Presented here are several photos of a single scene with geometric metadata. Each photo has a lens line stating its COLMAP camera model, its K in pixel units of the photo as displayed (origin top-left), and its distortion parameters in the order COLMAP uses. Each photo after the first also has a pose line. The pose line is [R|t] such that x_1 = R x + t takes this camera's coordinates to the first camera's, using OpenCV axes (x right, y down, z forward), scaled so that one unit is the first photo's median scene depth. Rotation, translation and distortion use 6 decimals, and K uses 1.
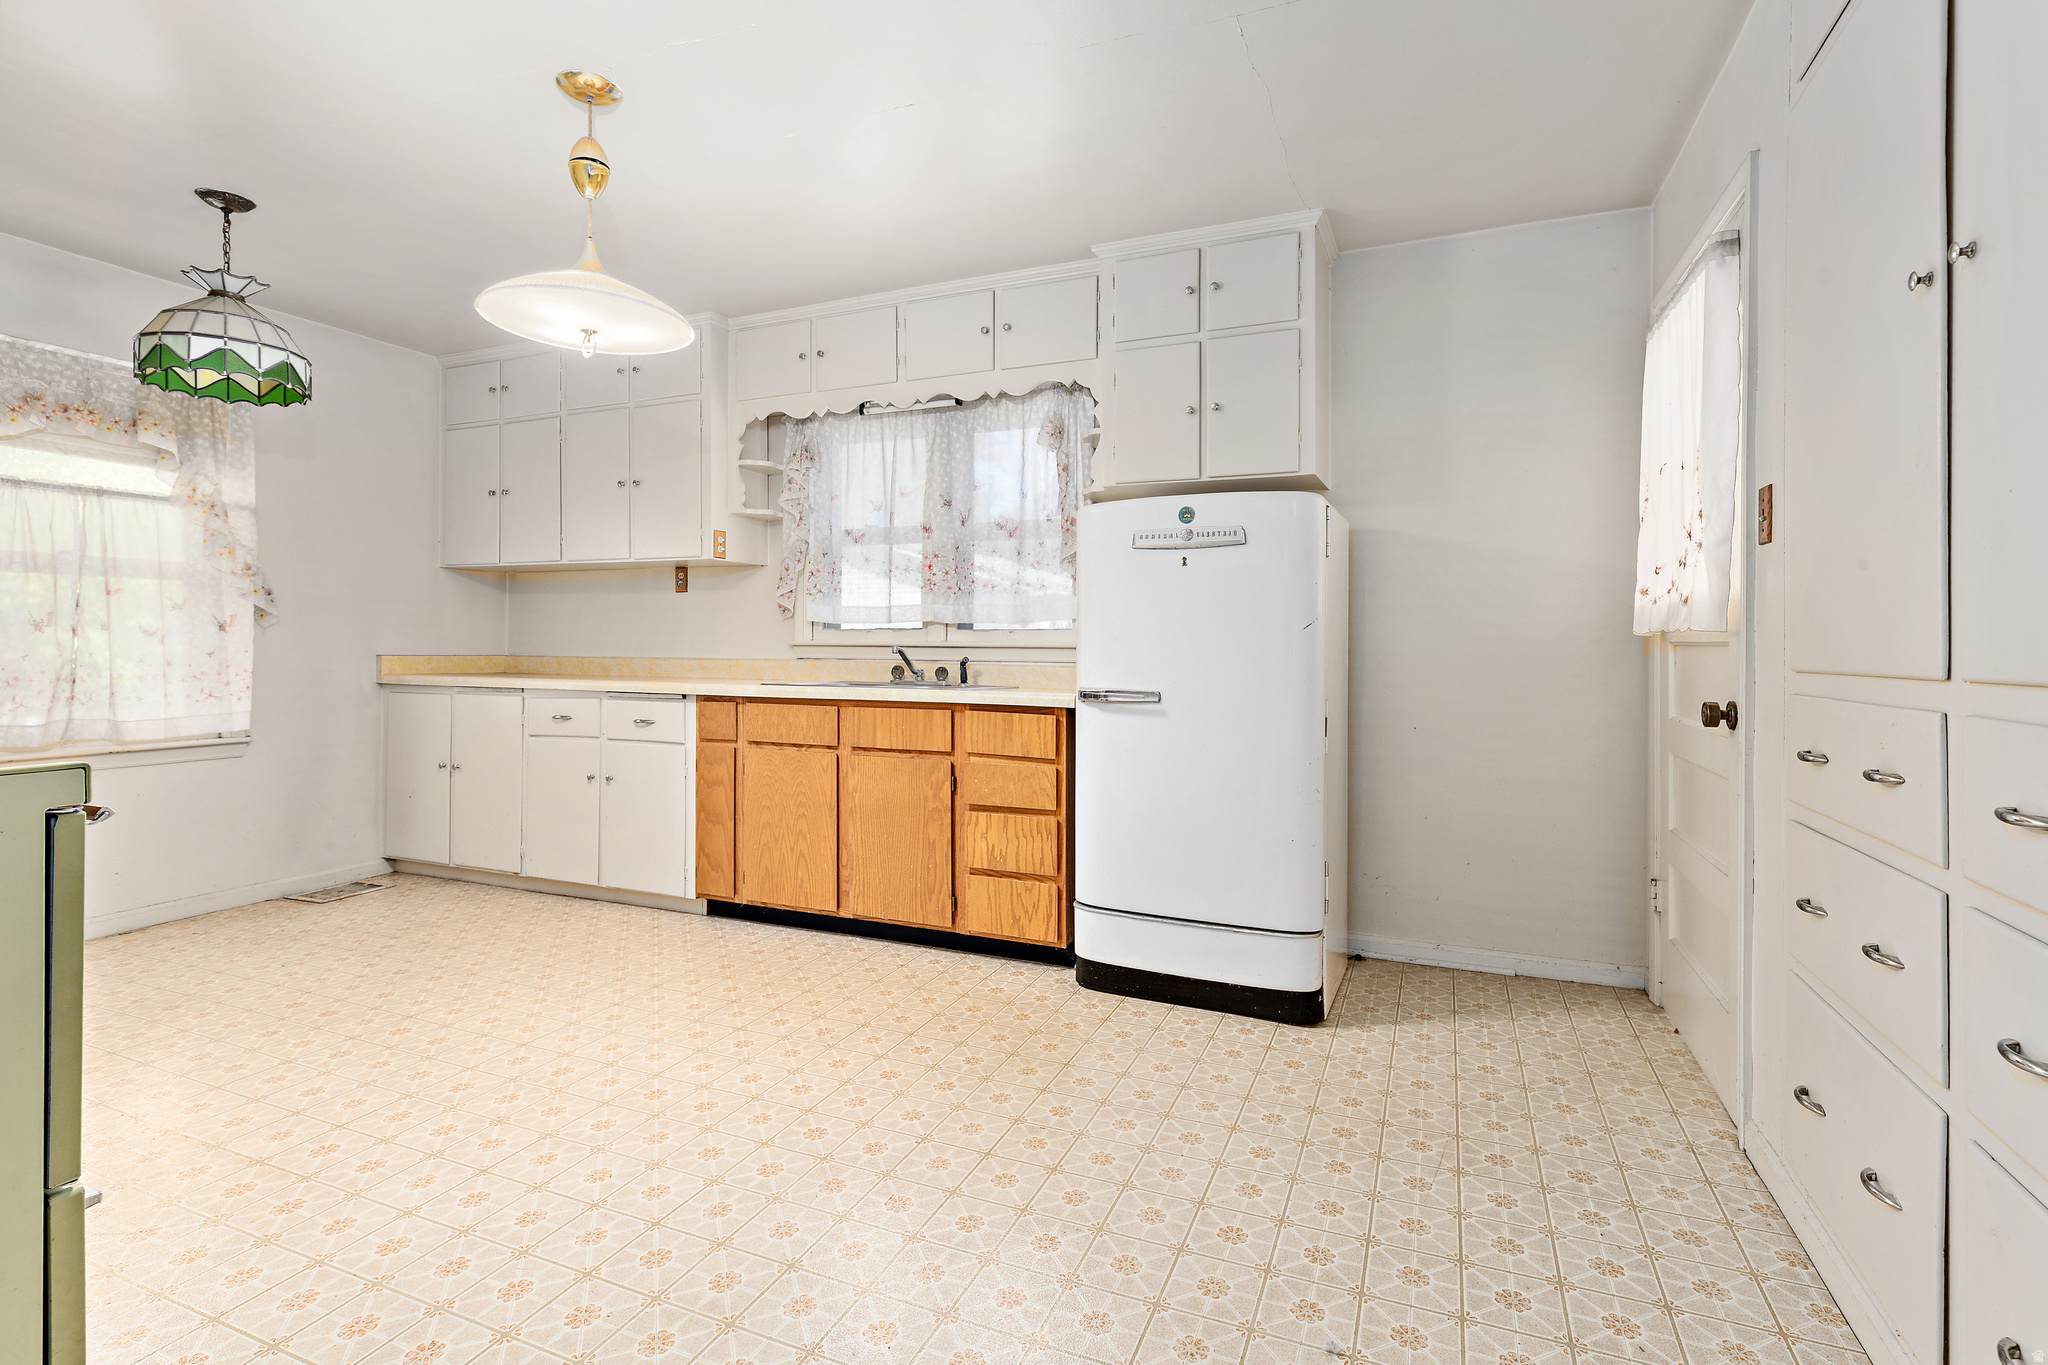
lens RADIAL K [[949.3, 0, 1025.1], [0, 949.3, 626.6], [0, 0, 1]] dist [-0.001718, -0.000382]
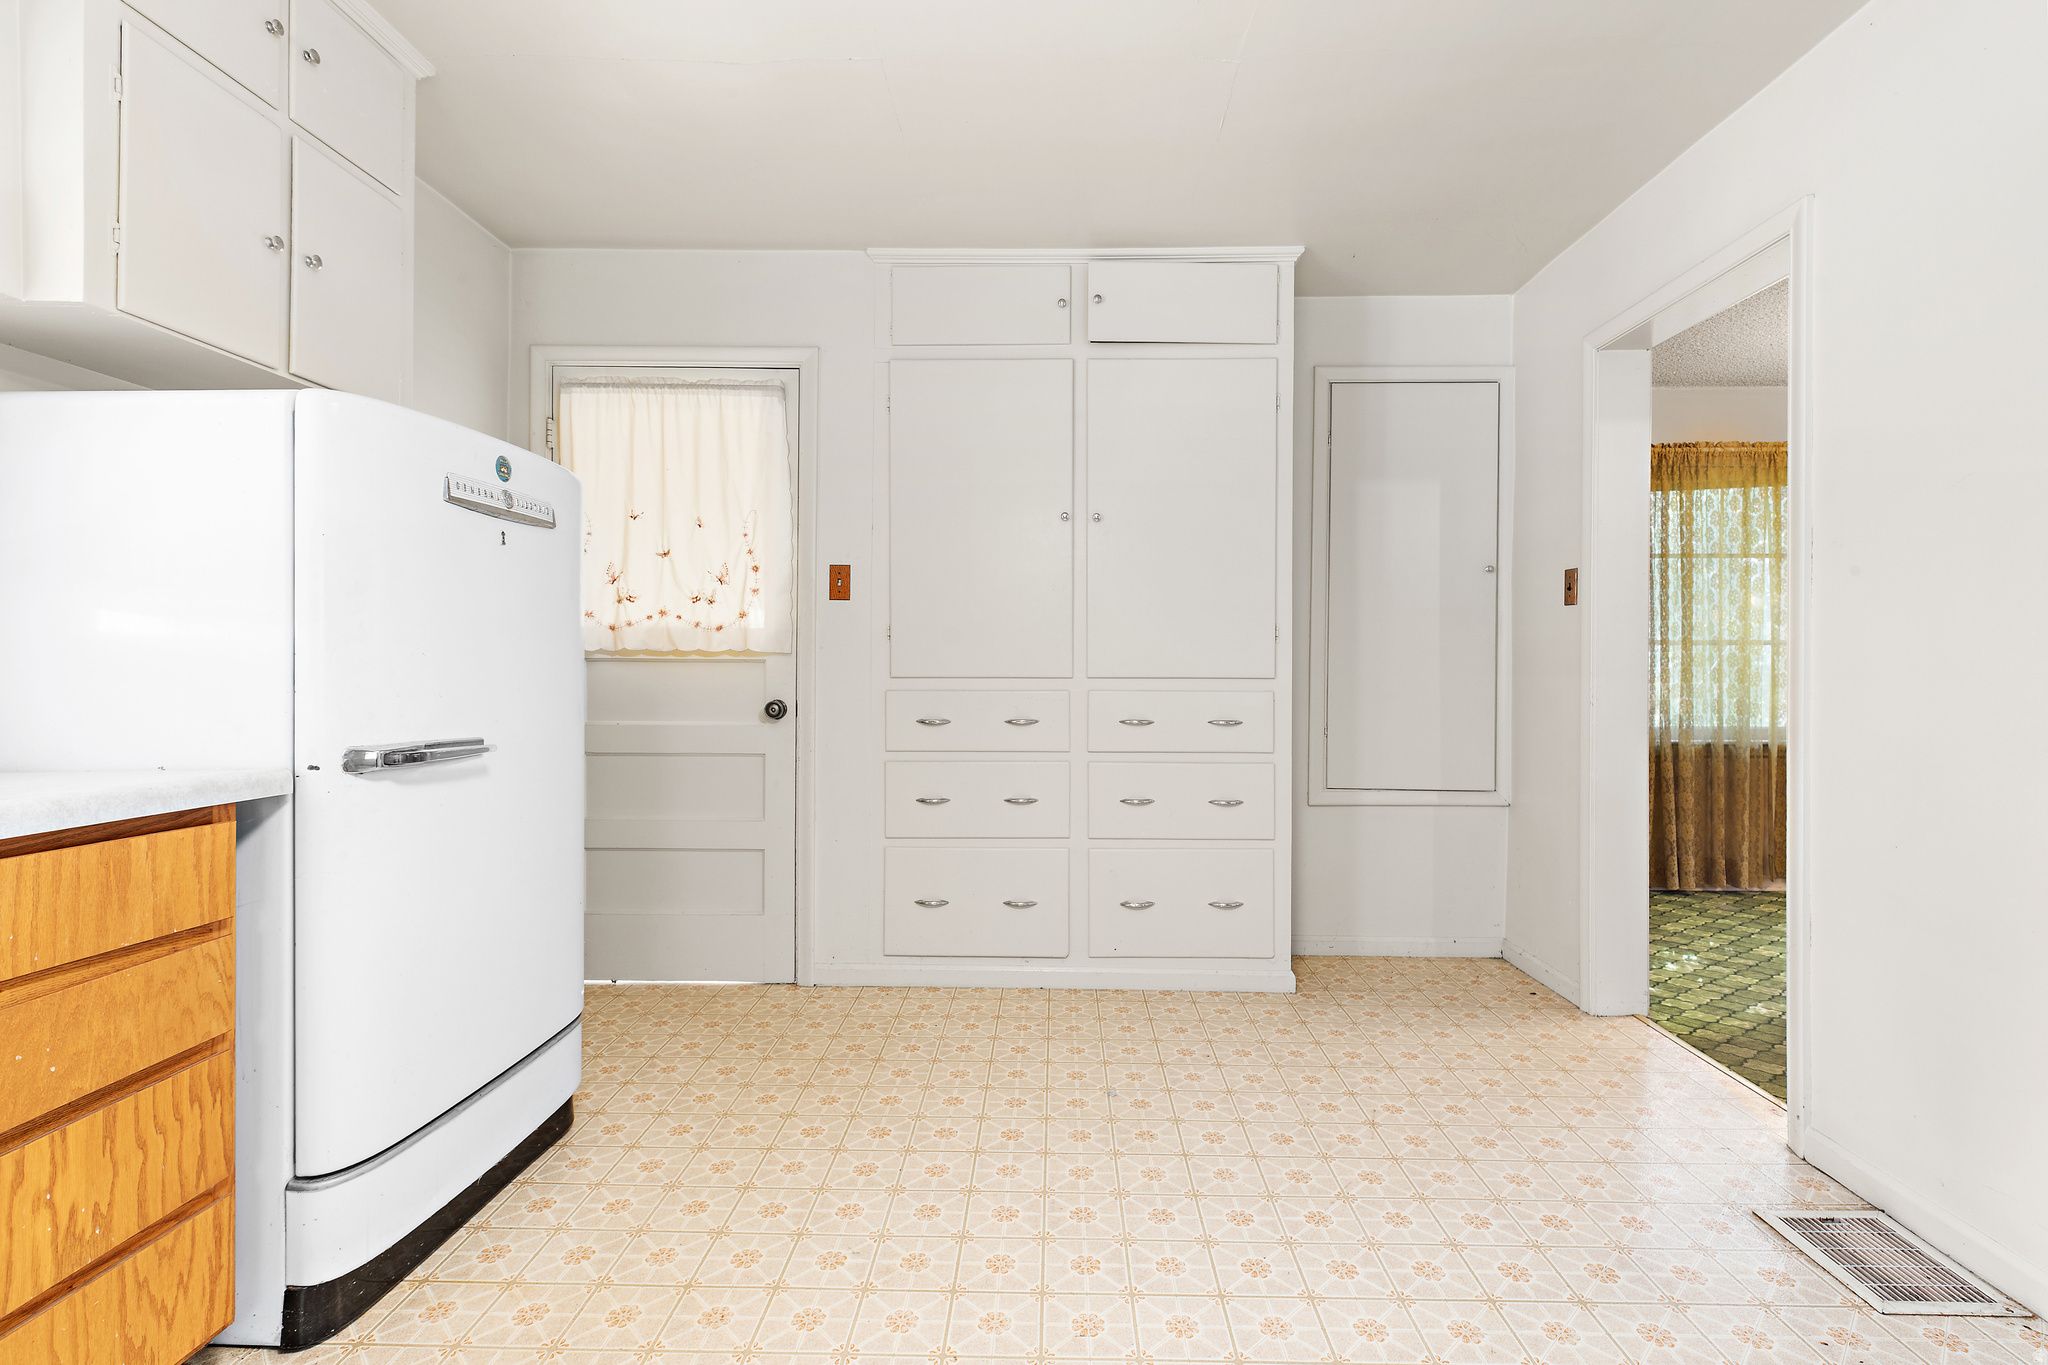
lens RADIAL K [[969.9, 0, 1023.4], [0, 969.9, 655.1], [0, 0, 1]] dist [-0.000312, -0.000098]
pose [[-0.387123, 0.002694, 0.922024, -0.664128], [-0.020717, 0.999718, -0.011620, 0.015139], [-0.921795, -0.023600, -0.386958, 1.024275]]
